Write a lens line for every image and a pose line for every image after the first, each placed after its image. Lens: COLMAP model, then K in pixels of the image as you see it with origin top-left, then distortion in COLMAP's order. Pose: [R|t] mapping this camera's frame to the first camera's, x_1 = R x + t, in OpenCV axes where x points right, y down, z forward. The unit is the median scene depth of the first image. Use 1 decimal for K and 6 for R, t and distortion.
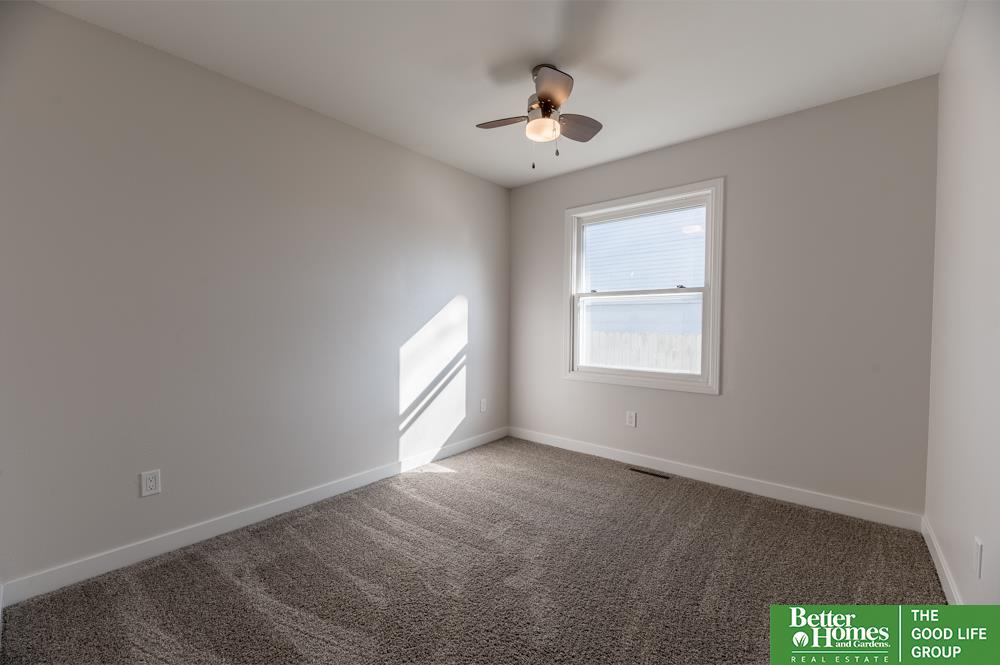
lens RADIAL K [[400.8, 0, 504.3], [0, 400.8, 332.2], [0, 0, 1]] dist [-0.001447, -0.002639]
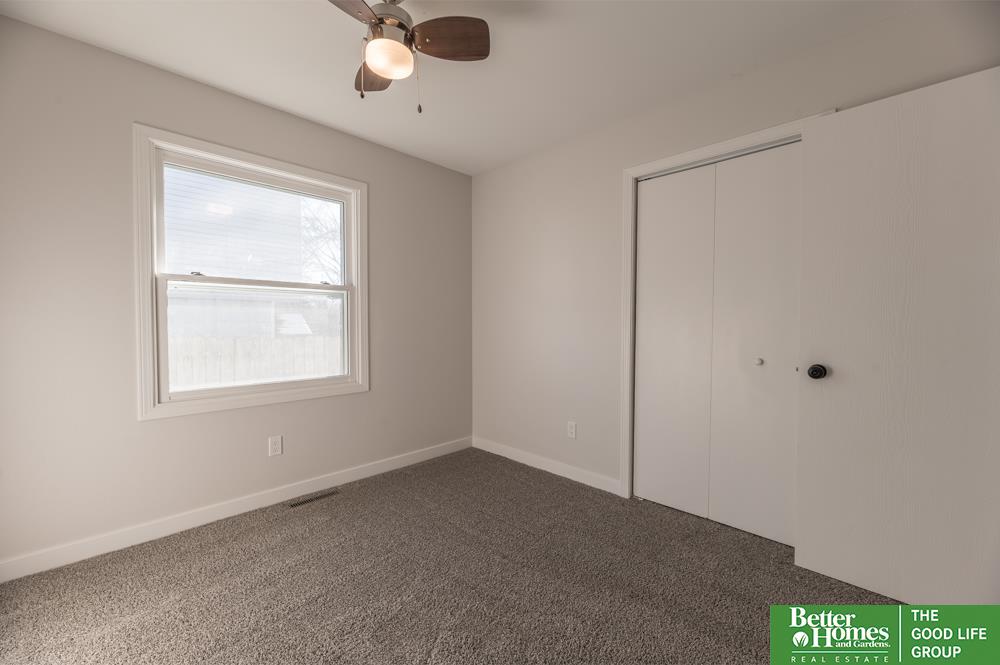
lens RADIAL K [[400.8, 0, 505.8], [0, 400.8, 330.0], [0, 0, 1]] dist [-0.001447, -0.002639]
pose [[0.074983, -0.026723, 0.996827, -0.383139], [0.015319, 0.999554, 0.025644, -0.019860], [-0.997067, 0.013348, 0.075359, 0.446055]]
